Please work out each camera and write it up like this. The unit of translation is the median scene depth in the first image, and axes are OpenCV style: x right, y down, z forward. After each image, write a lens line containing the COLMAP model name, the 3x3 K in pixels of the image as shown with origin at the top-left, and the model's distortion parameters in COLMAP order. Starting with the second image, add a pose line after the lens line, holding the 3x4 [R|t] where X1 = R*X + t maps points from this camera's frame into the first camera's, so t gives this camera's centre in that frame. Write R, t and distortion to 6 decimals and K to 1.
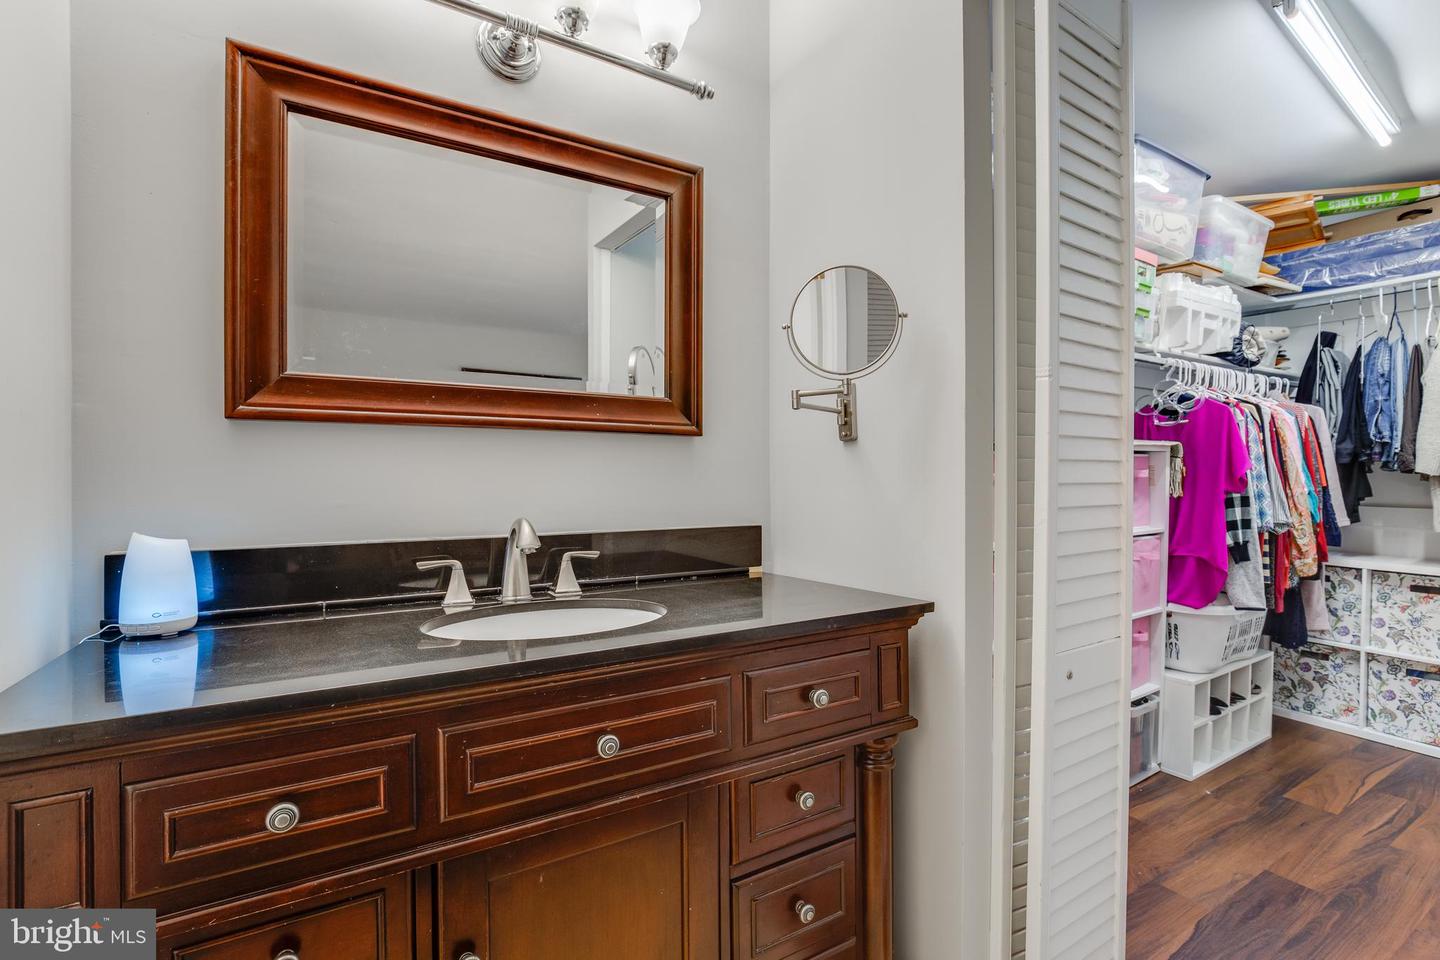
lens RADIAL K [[651.7, 0, 720.0], [0, 651.7, 480.0], [0, 0, 1]] dist [-0.042667, 0.010529]
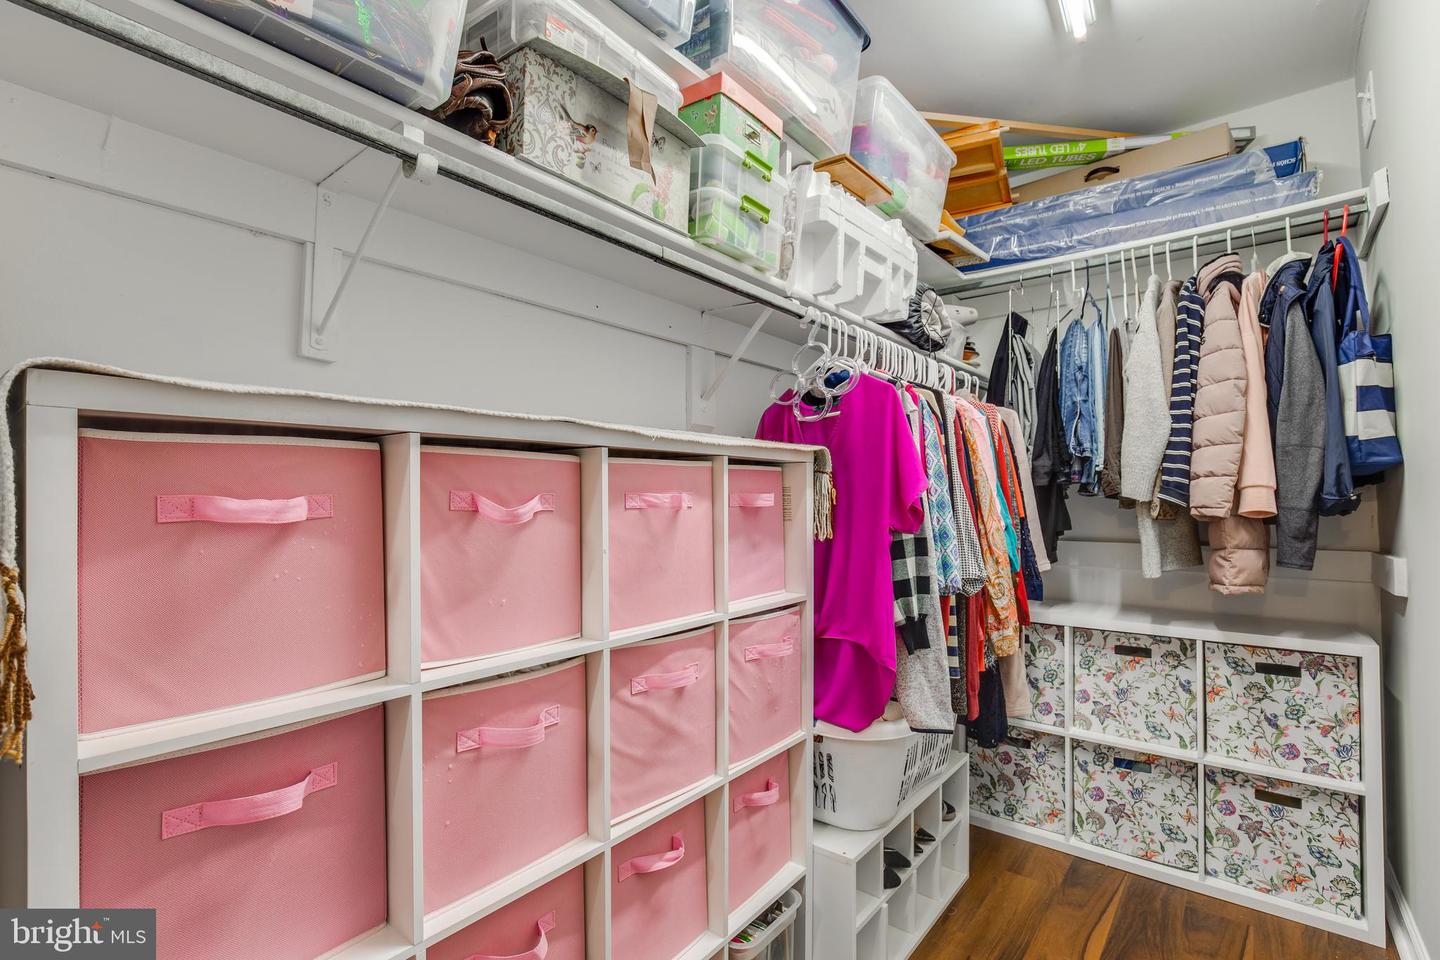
lens RADIAL K [[663.6, 0, 726.7], [0, 663.6, 477.3], [0, 0, 1]] dist [-0.044342, 0.010234]
pose [[0.935173, 0.010294, 0.354041, 0.378536], [0.006591, 0.998899, -0.046452, -0.002900], [-0.354130, 0.045774, 0.934075, 0.419940]]
